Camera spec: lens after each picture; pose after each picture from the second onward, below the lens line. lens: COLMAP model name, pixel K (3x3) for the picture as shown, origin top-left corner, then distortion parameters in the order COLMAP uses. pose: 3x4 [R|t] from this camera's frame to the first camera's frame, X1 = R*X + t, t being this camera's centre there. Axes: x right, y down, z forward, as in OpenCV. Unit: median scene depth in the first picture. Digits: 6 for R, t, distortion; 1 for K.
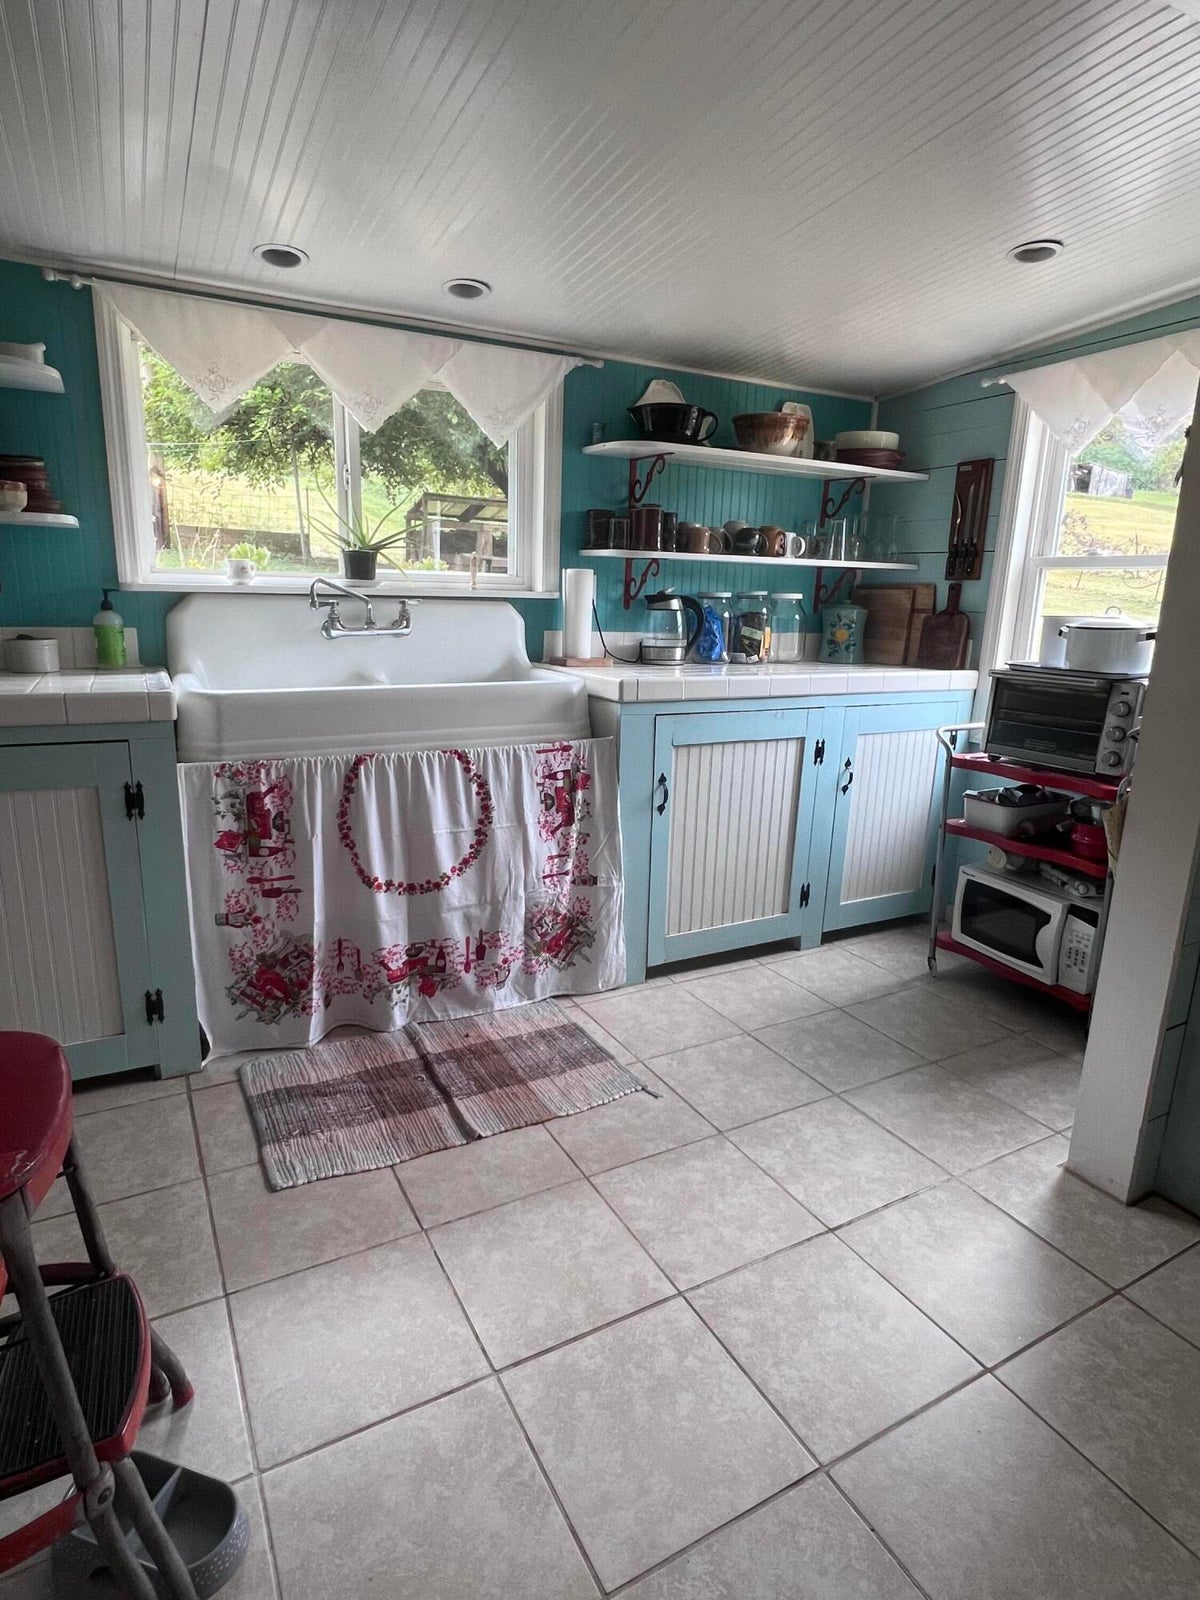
lens RADIAL K [[869.5, 0, 591.6], [0, 869.5, 801.0], [0, 0, 1]] dist [-0.000800, 0.000065]
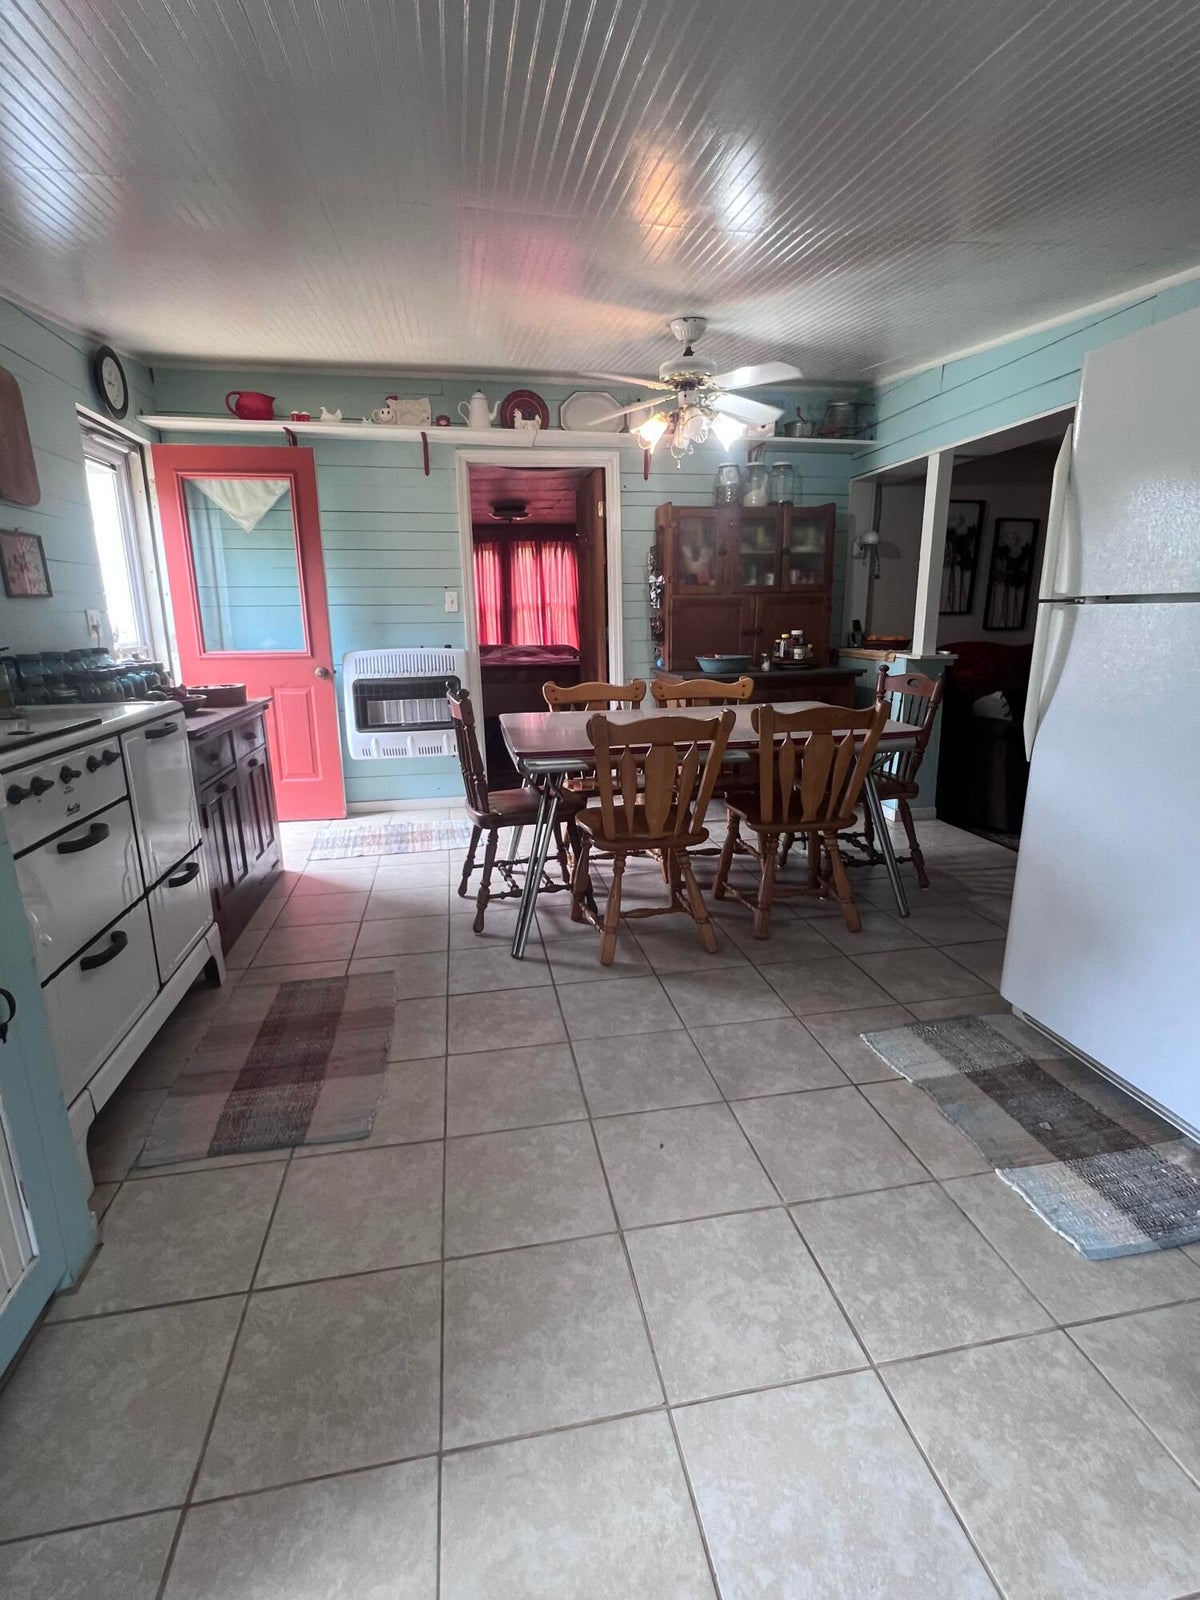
lens RADIAL K [[752.5, 0, 600.0], [0, 752.5, 800.0], [0, 0, 1]] dist [-0.007159, -0.000504]
pose [[-0.951428, -0.082701, 0.296557, 0.060691], [0.066152, 0.885833, 0.459265, -0.172421], [-0.300681, 0.456575, -0.837335, 0.691483]]
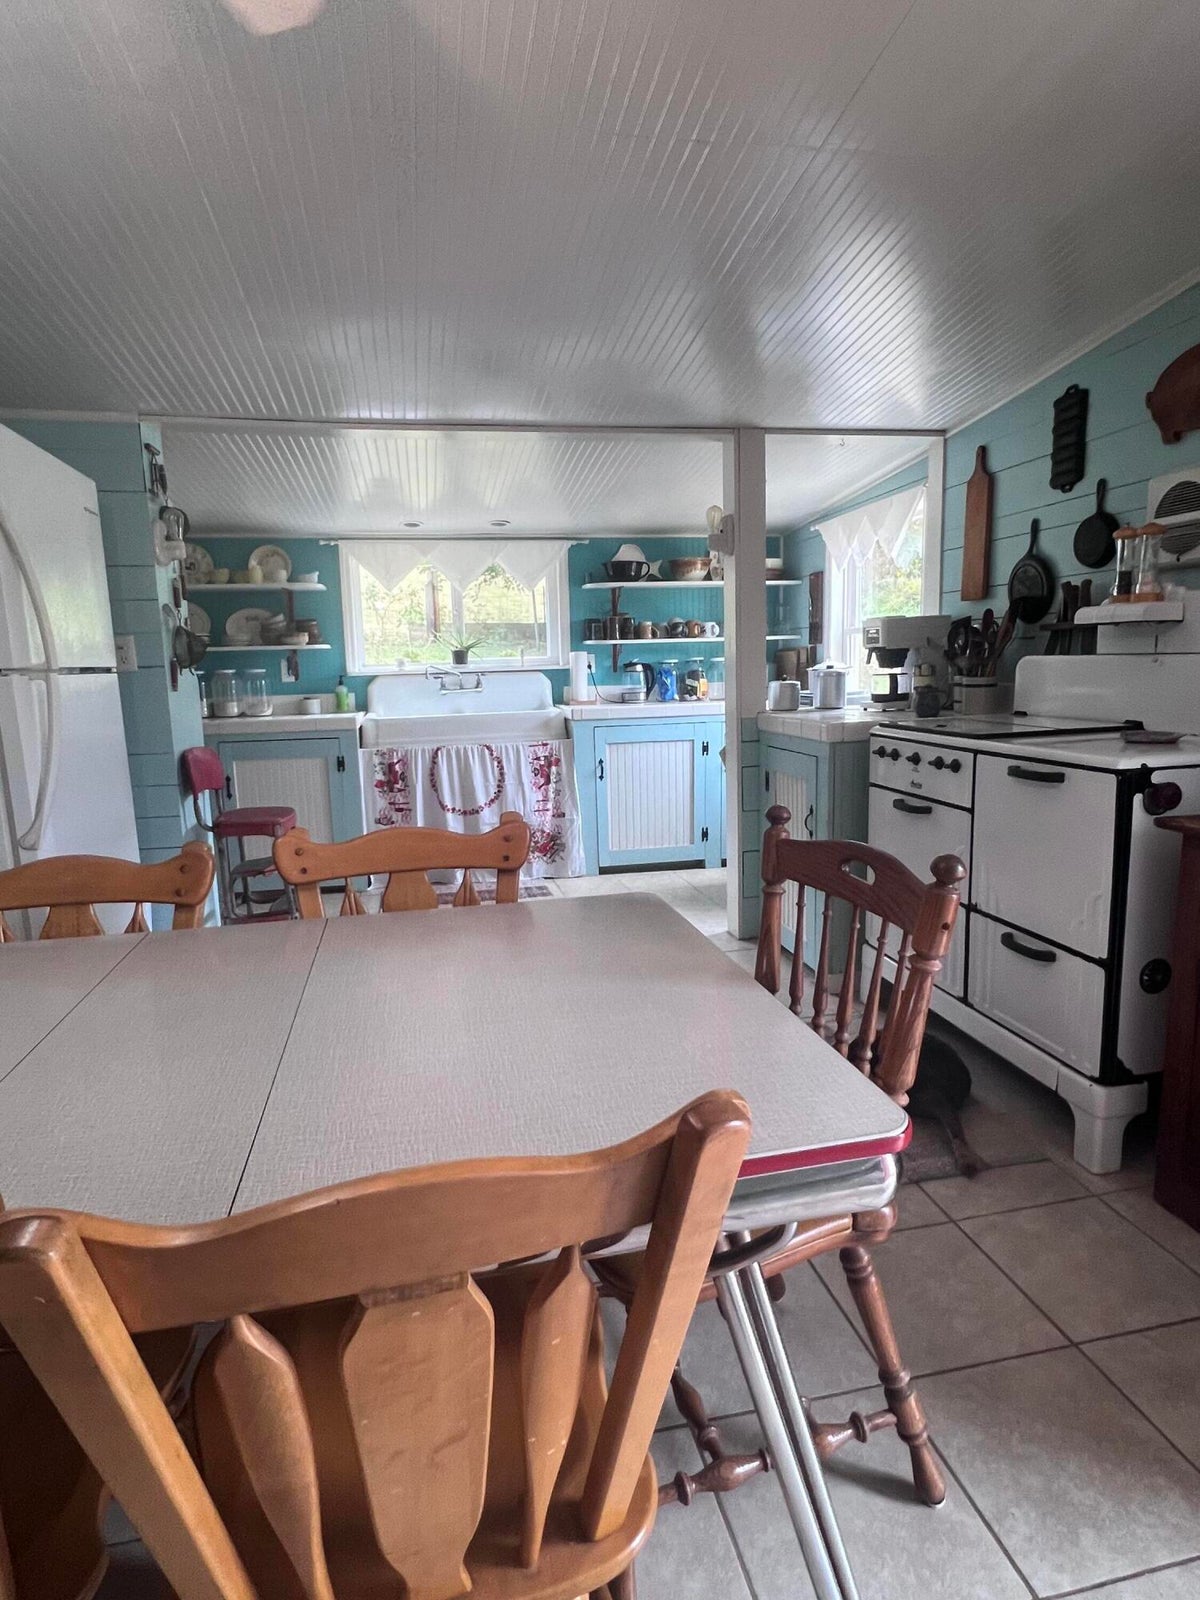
lens RADIAL K [[869.5, 0, 591.6], [0, 869.5, 801.0], [0, 0, 1]] dist [-0.000800, 0.000065]
pose [[0.955784, -0.006401, -0.294000, 0.608539], [-0.015835, 0.997192, -0.073190, 0.195556], [0.293643, 0.074610, 0.952999, -0.775122]]
